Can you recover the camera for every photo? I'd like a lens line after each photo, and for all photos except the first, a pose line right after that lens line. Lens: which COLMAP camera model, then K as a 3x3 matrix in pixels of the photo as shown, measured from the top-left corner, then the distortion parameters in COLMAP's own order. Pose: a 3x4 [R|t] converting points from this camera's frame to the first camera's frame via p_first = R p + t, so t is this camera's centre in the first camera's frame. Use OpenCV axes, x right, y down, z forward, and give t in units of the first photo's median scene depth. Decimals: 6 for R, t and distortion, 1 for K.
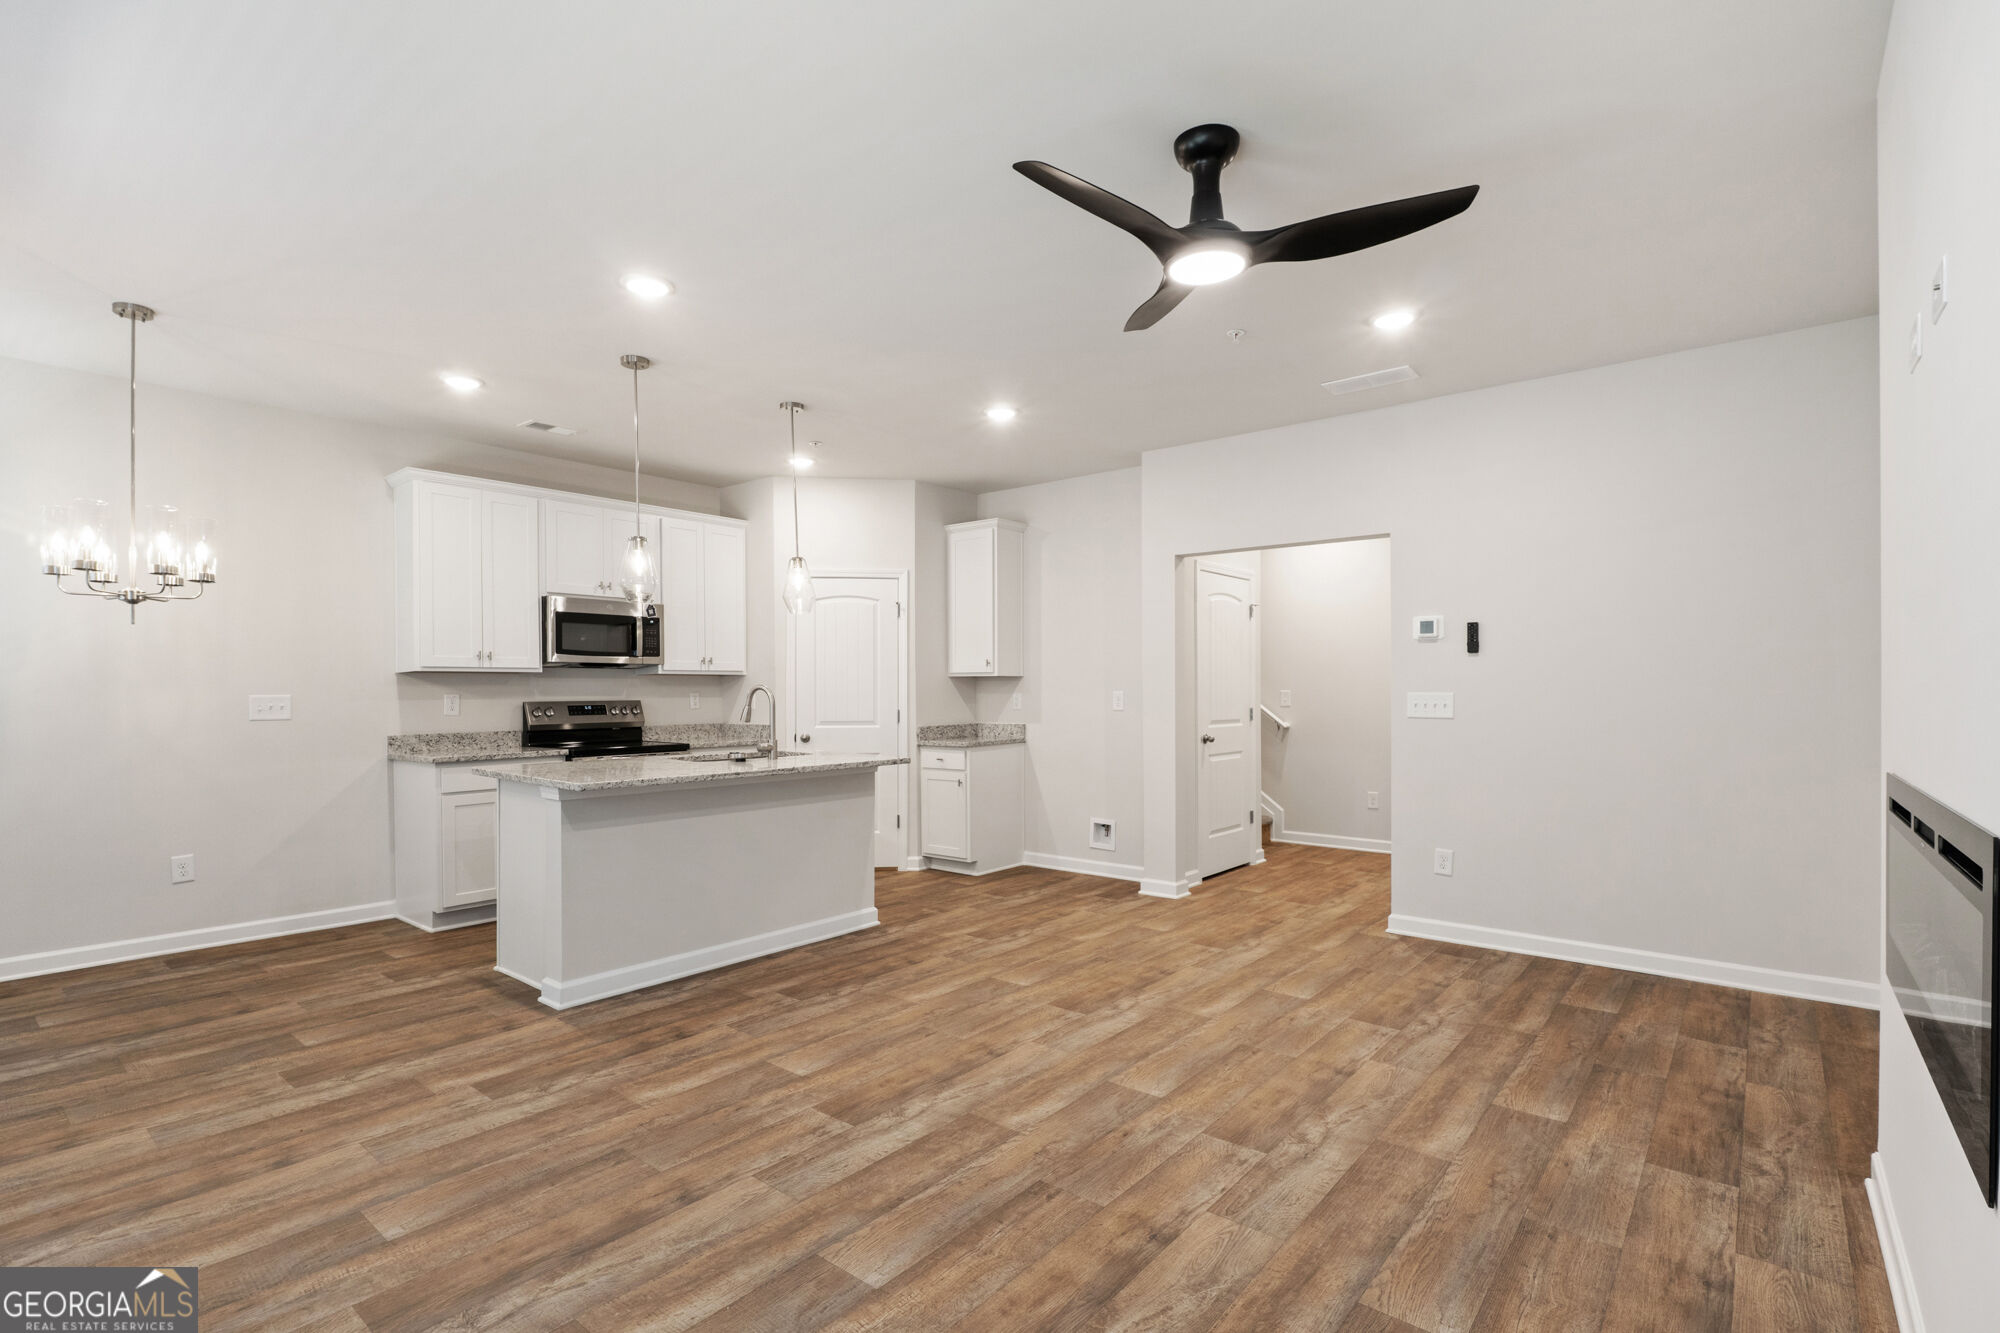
lens RADIAL K [[936.2, 0, 1000.0], [0, 936.2, 666.5], [0, 0, 1]] dist [-0.000166, -0.000051]
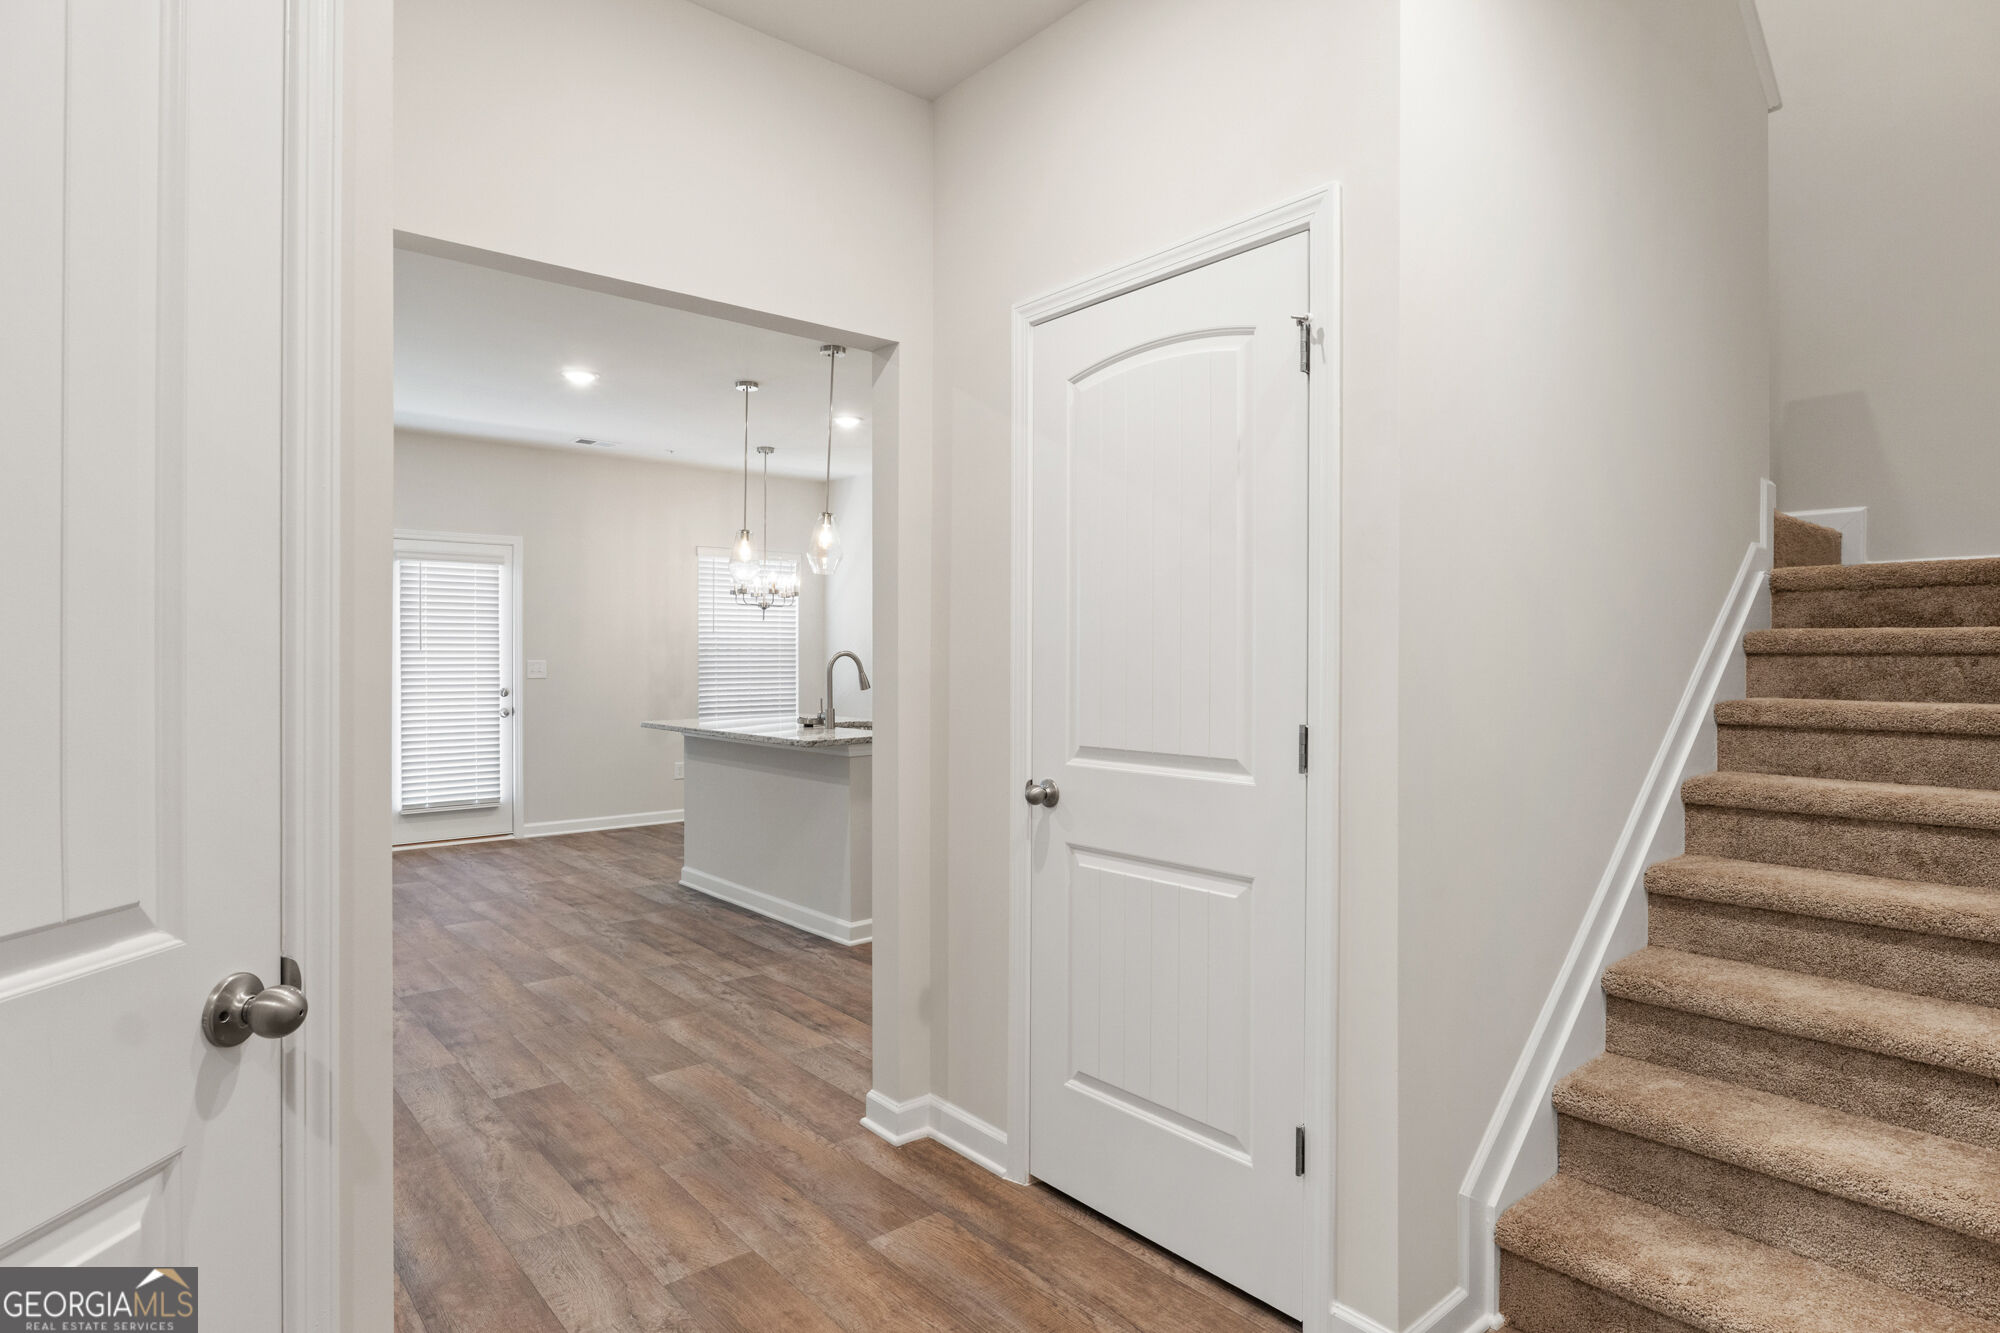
lens RADIAL K [[1078.9, 0, 1000.0], [0, 1078.9, 666.5], [0, 0, 1]] dist [-0.001739, -0.000451]
pose [[-0.183086, 0.007818, -0.983066, 1.394388], [0.026714, 0.999639, 0.002974, 0.063198], [0.982734, -0.025717, -0.183229, 2.387110]]
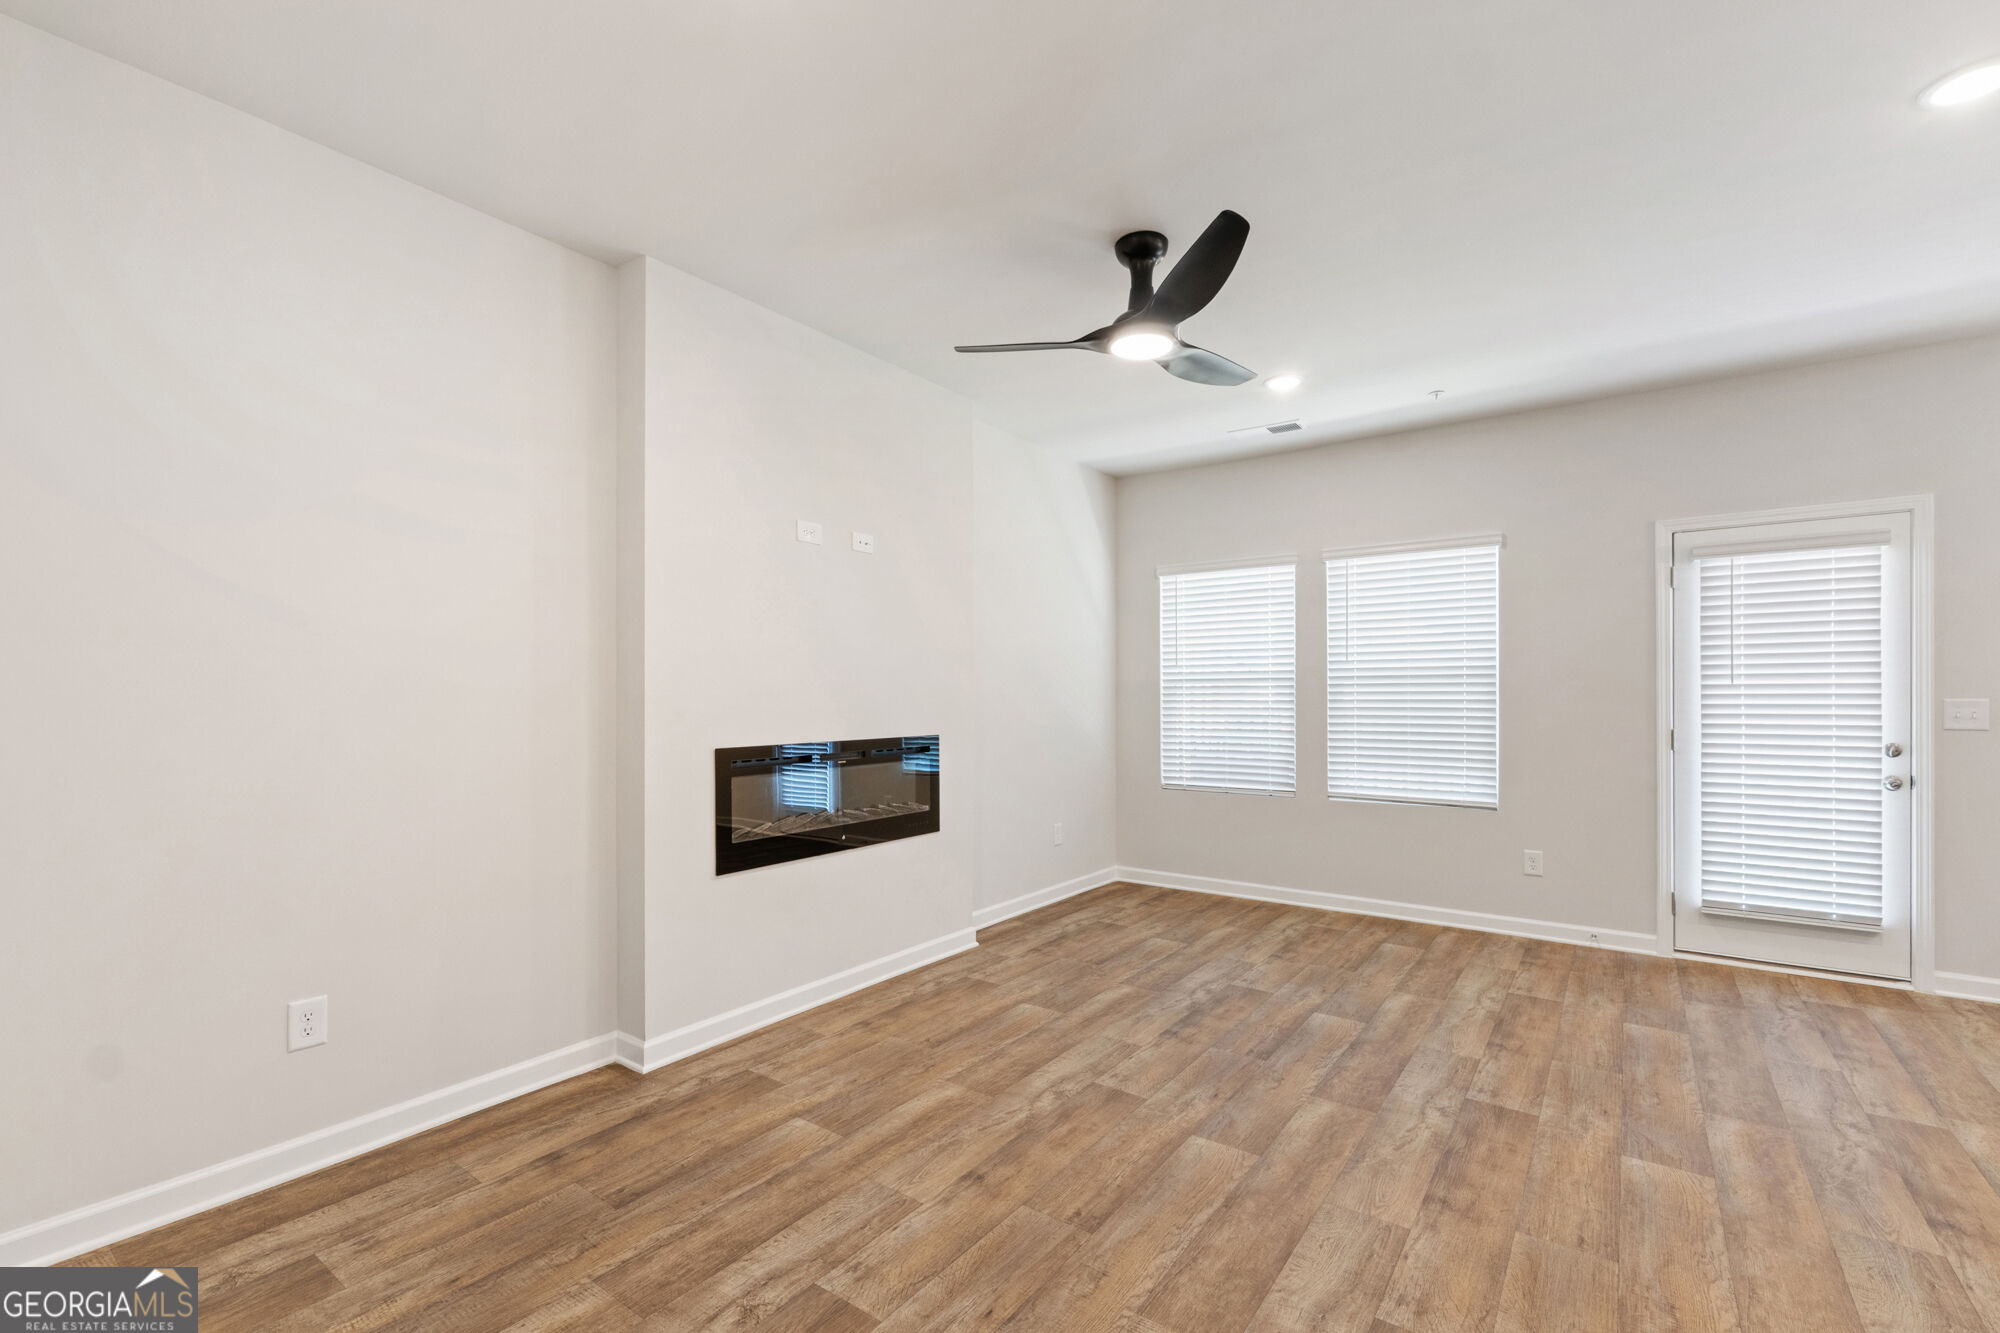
lens RADIAL K [[871.3, 0, 990.5], [0, 871.3, 700.6], [0, 0, 1]] dist [-0.001049, -0.000790]
pose [[-0.998684, 0.001672, -0.051256, 0.435173], [0.002835, 0.999740, -0.022615, 0.052001], [0.051205, -0.022731, -0.998429, 1.948606]]
